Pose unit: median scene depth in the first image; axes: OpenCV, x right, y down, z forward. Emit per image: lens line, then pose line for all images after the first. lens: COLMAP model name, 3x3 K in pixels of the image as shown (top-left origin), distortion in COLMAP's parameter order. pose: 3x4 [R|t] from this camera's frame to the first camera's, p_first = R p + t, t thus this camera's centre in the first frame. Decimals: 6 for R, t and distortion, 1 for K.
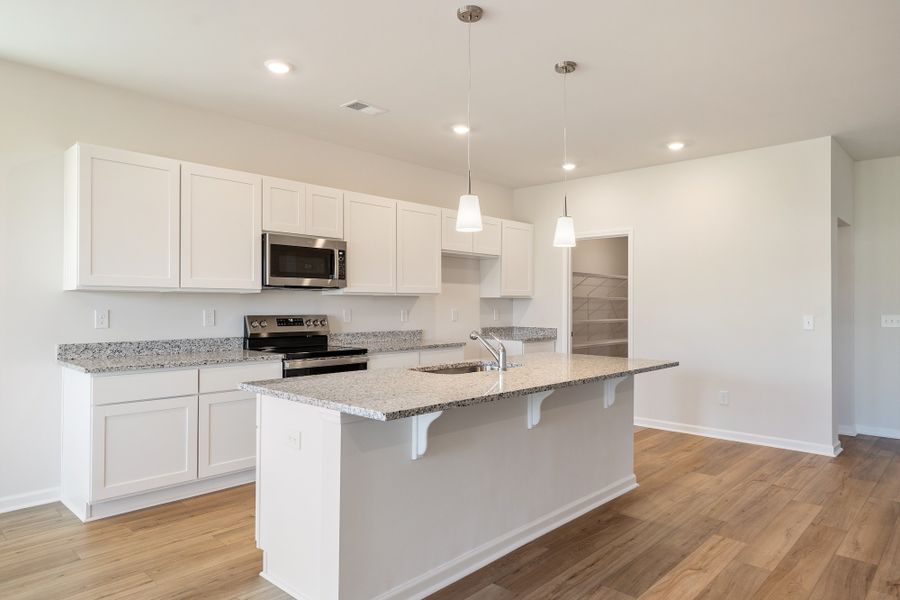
lens RADIAL K [[565.2, 0, 453.1], [0, 565.2, 297.5], [0, 0, 1]] dist [-0.004138, 0.001515]
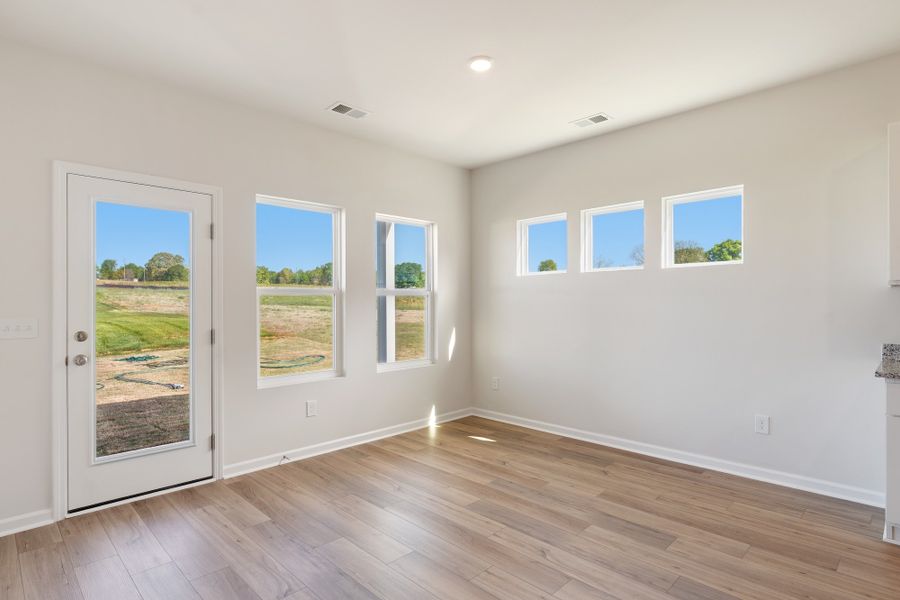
lens RADIAL K [[472.3, 0, 451.1], [0, 472.3, 302.9], [0, 0, 1]] dist [-0.000101, 0.000480]
pose [[-0.035981, -0.005541, -0.999337, 0.096409], [0.018629, 0.999807, -0.006214, 0.004320], [0.999179, -0.018841, -0.035871, 0.238725]]
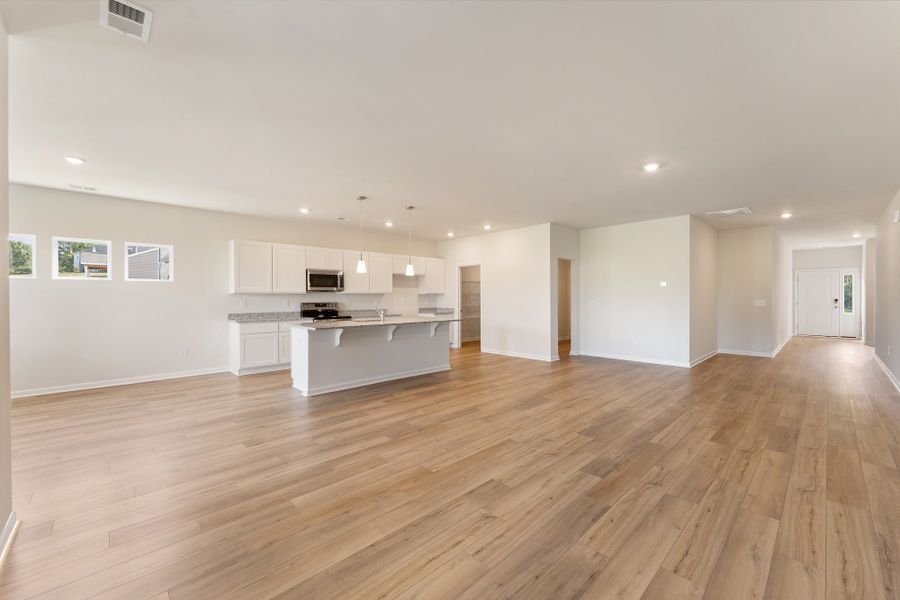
lens RADIAL K [[360.2, 0, 449.3], [0, 360.2, 297.2], [0, 0, 1]] dist [0.011137, 0.000058]
pose [[0.997725, -0.010608, -0.066580, 0.379763], [0.011315, 0.999883, 0.010259, -0.000914], [0.066464, -0.010989, 0.997728, -0.525514]]
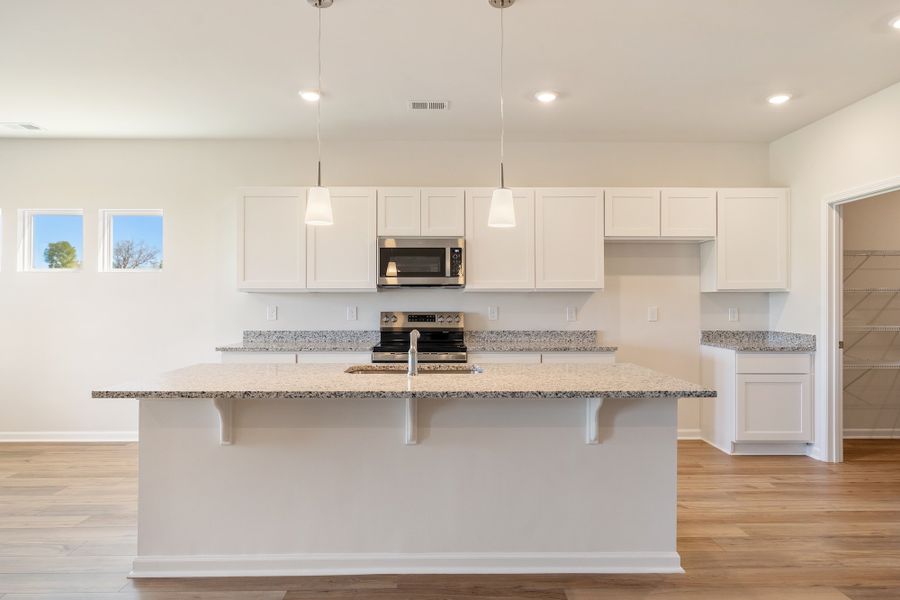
lens RADIAL K [[565.2, 0, 448.6], [0, 565.2, 297.5], [0, 0, 1]] dist [-0.004138, 0.001515]
pose [[0.695683, -0.010821, -0.718267, 0.541867], [0.012338, 0.999919, -0.003114, 0.008383], [0.718243, -0.006696, 0.695760, 0.302889]]
